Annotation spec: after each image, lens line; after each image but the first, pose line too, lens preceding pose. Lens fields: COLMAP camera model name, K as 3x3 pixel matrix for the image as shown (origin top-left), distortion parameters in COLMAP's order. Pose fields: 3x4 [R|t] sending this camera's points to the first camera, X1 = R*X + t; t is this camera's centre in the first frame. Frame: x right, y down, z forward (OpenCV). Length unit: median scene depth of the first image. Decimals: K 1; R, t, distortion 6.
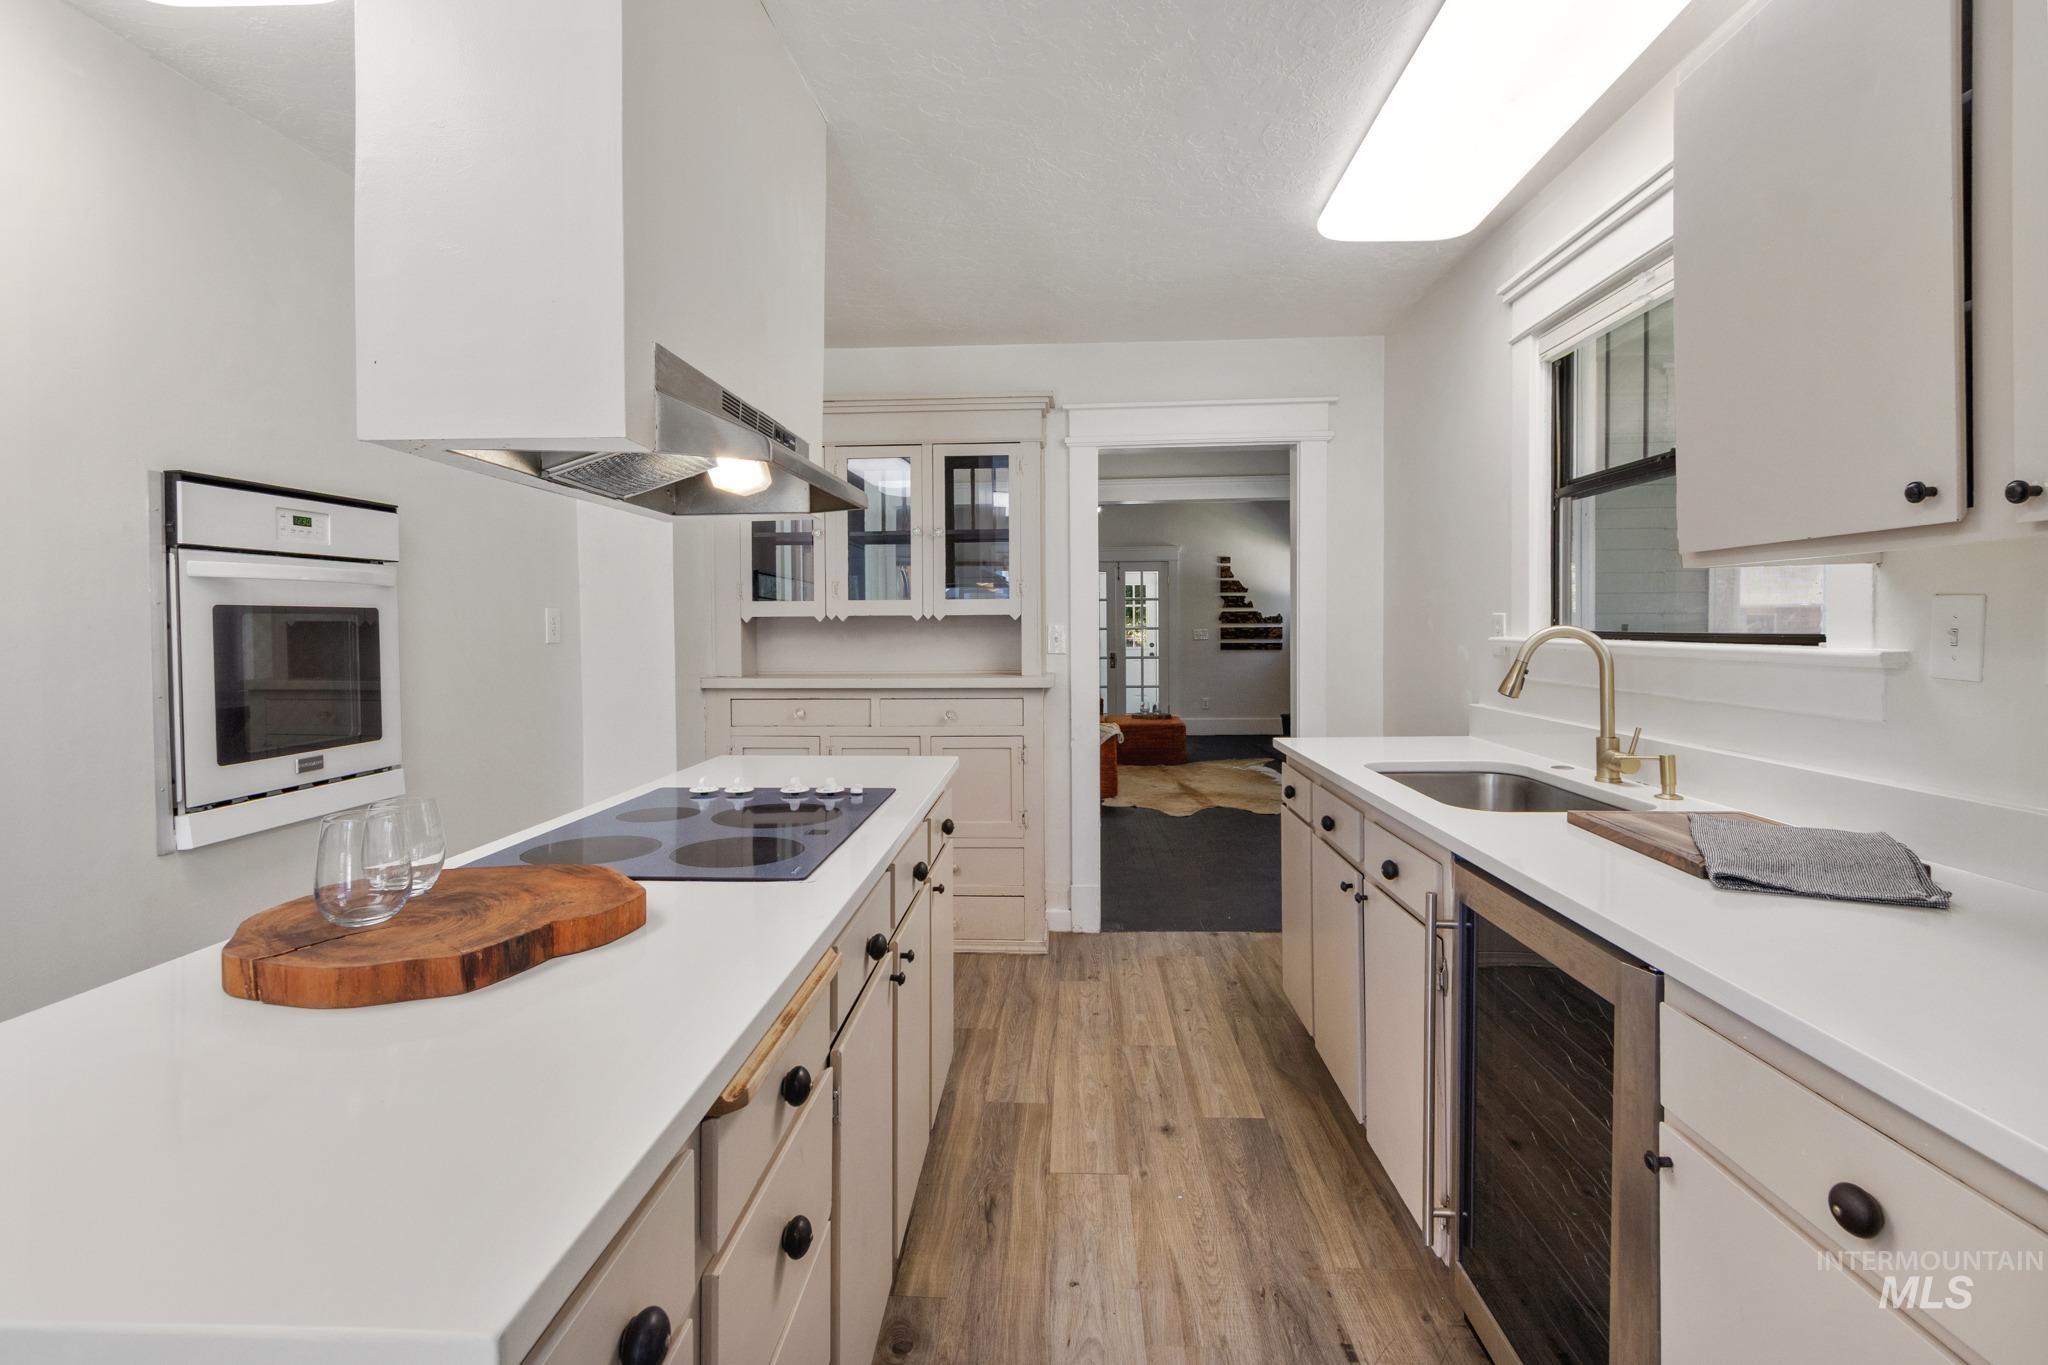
lens RADIAL K [[946.5, 0, 1025.5], [0, 946.5, 647.3], [0, 0, 1]] dist [0.000720, -0.000542]
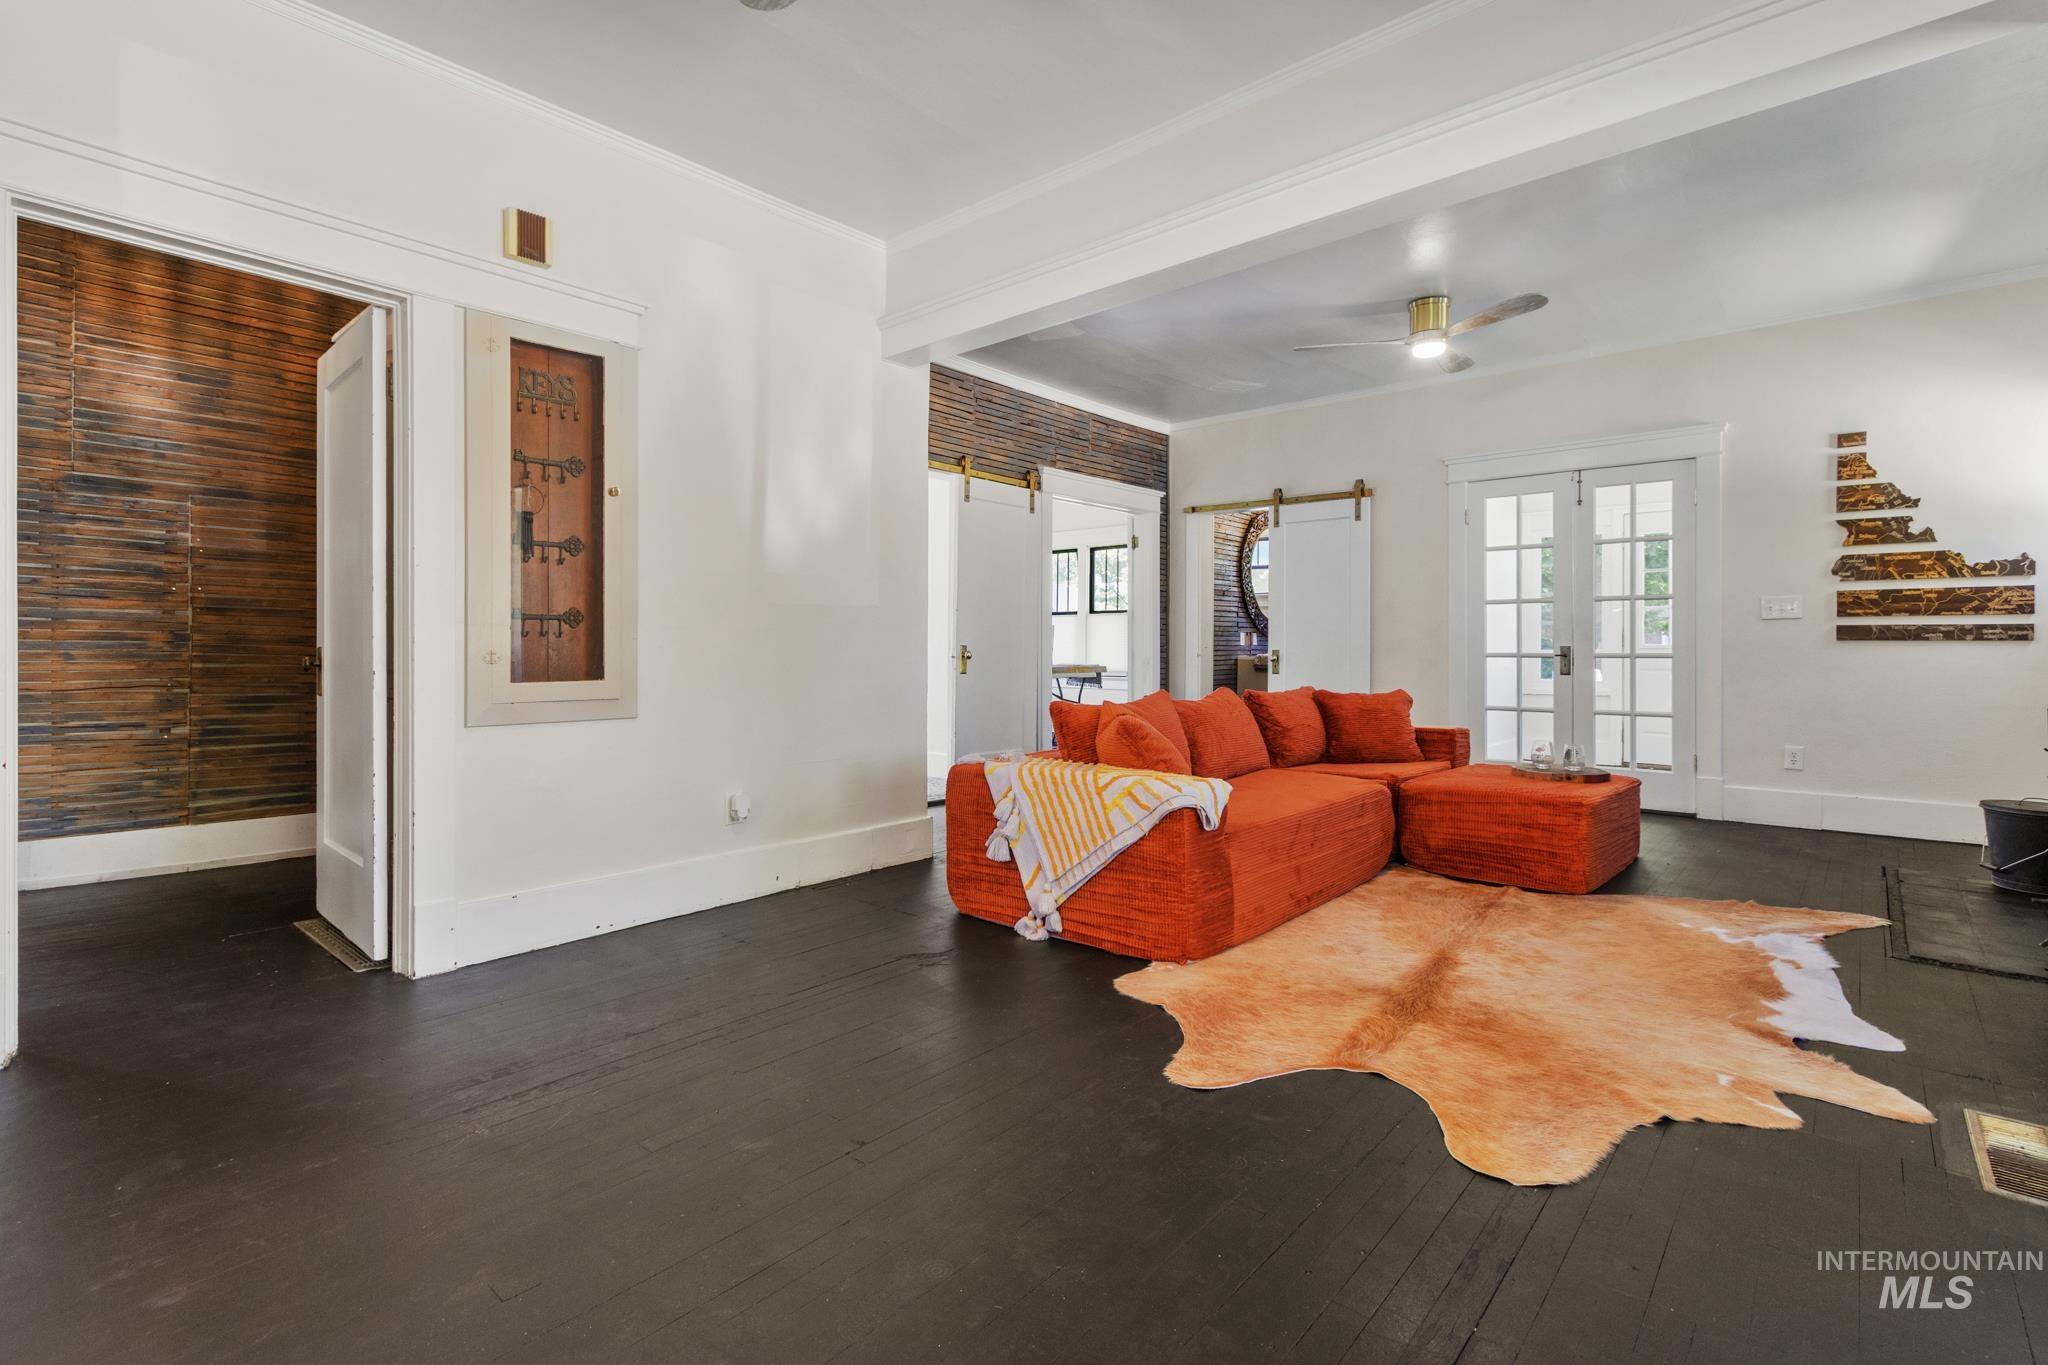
lens RADIAL K [[946.5, 0, 1025.5], [0, 946.5, 647.3], [0, 0, 1]] dist [0.000720, -0.000542]
pose [[0.784435, 0.006935, -0.620173, 0.183568], [-0.019571, 0.999716, -0.013576, 0.019497], [0.619902, 0.022787, 0.784348, 0.411976]]
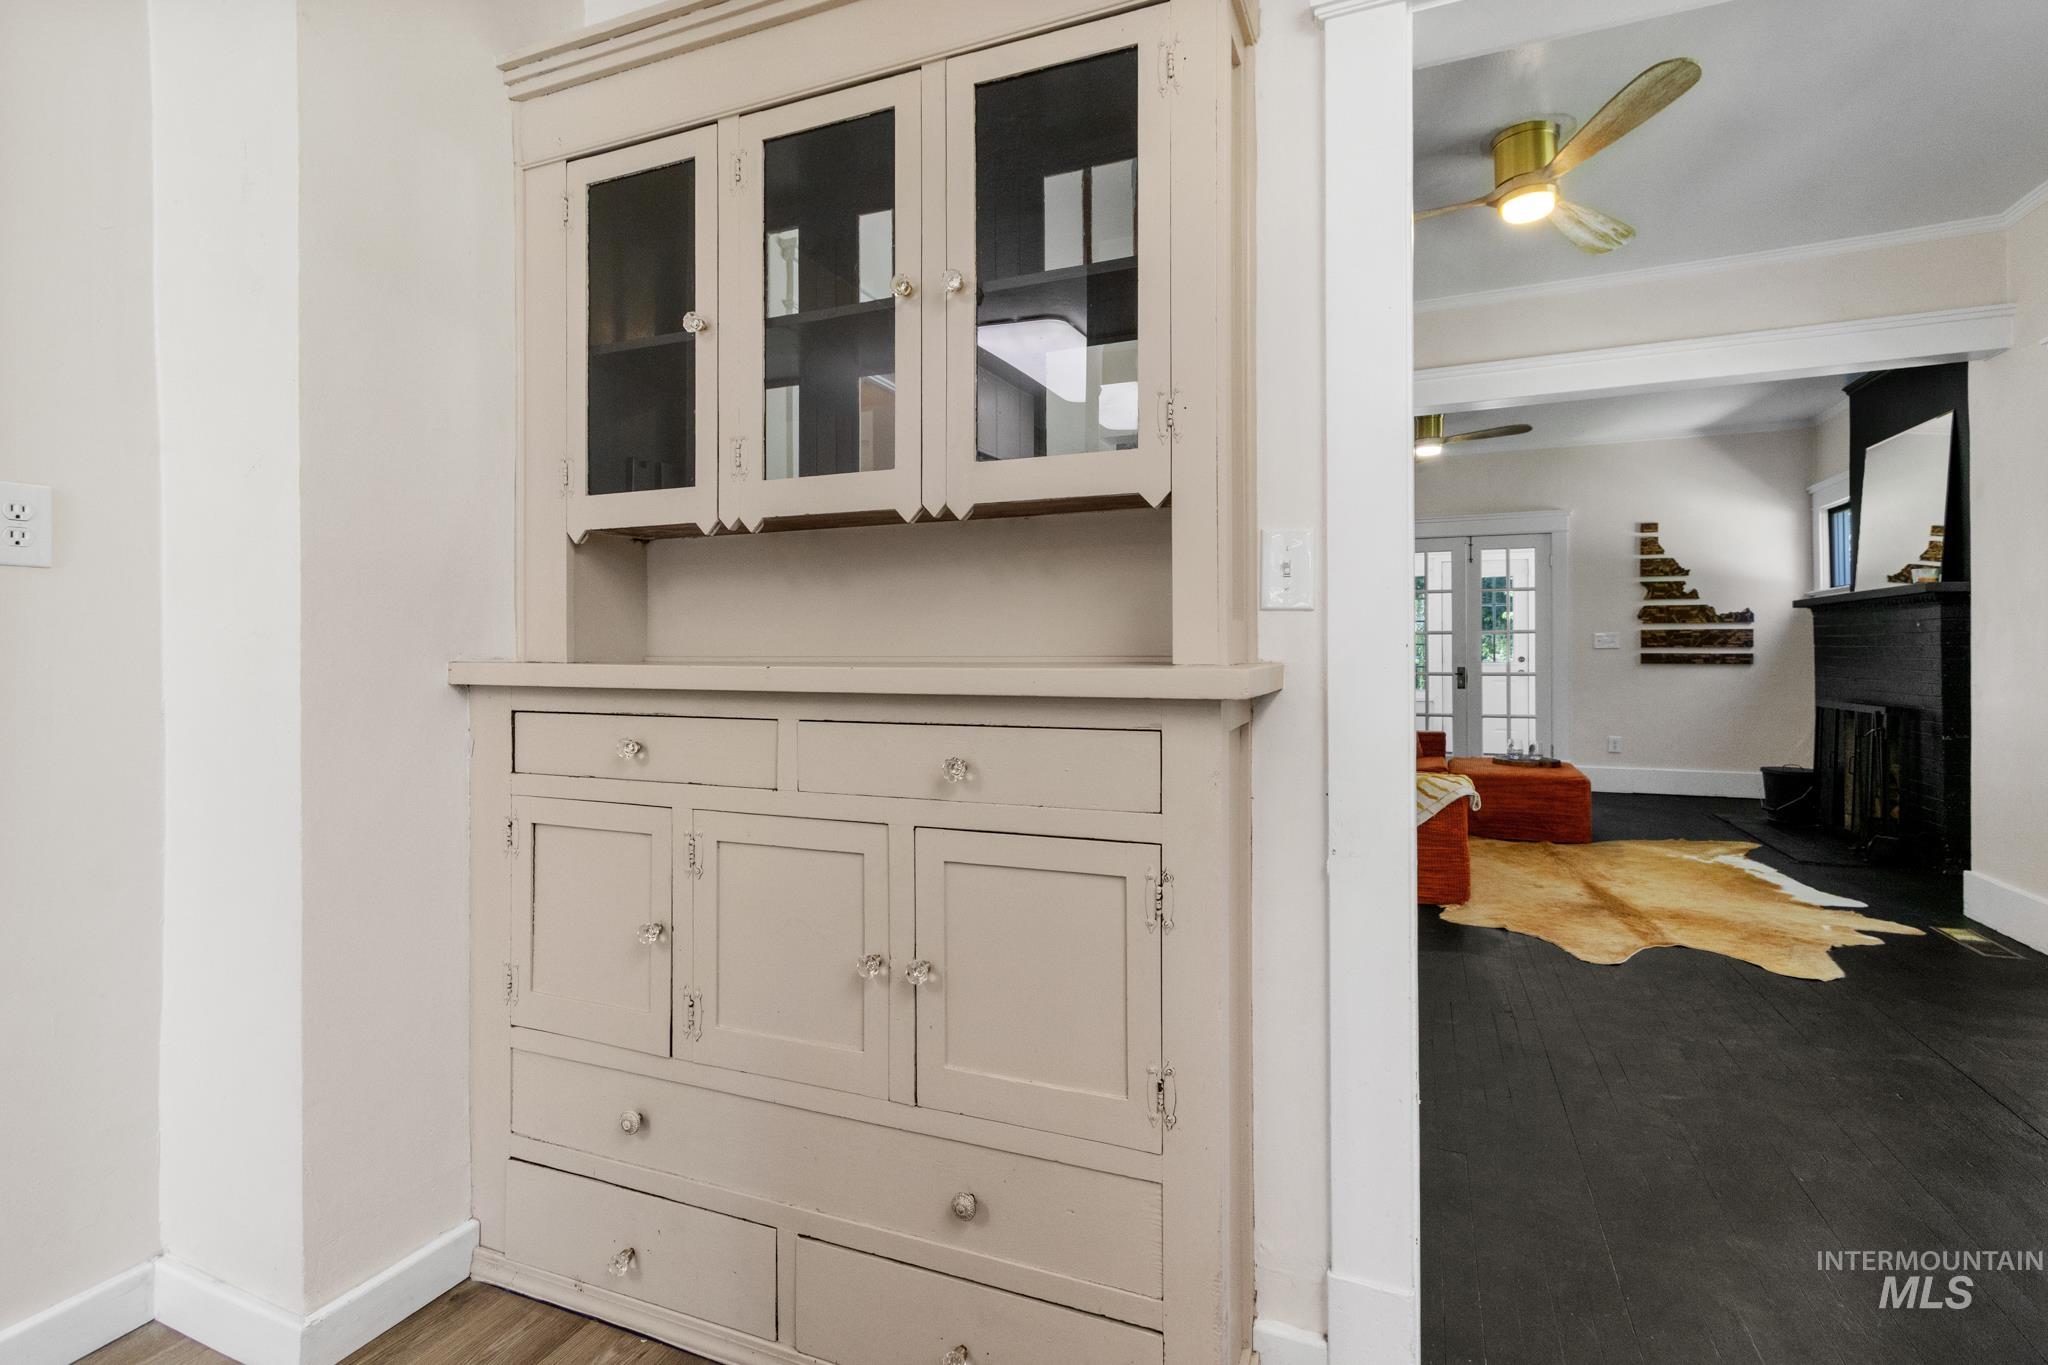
lens RADIAL K [[946.5, 0, 1025.5], [0, 946.5, 647.3], [0, 0, 1]] dist [0.000720, -0.000542]
pose [[0.942679, 0.003411, -0.333683, 0.022260], [-0.011898, 0.999656, -0.023392, 0.011710], [0.333488, 0.026021, 0.942395, 0.237423]]
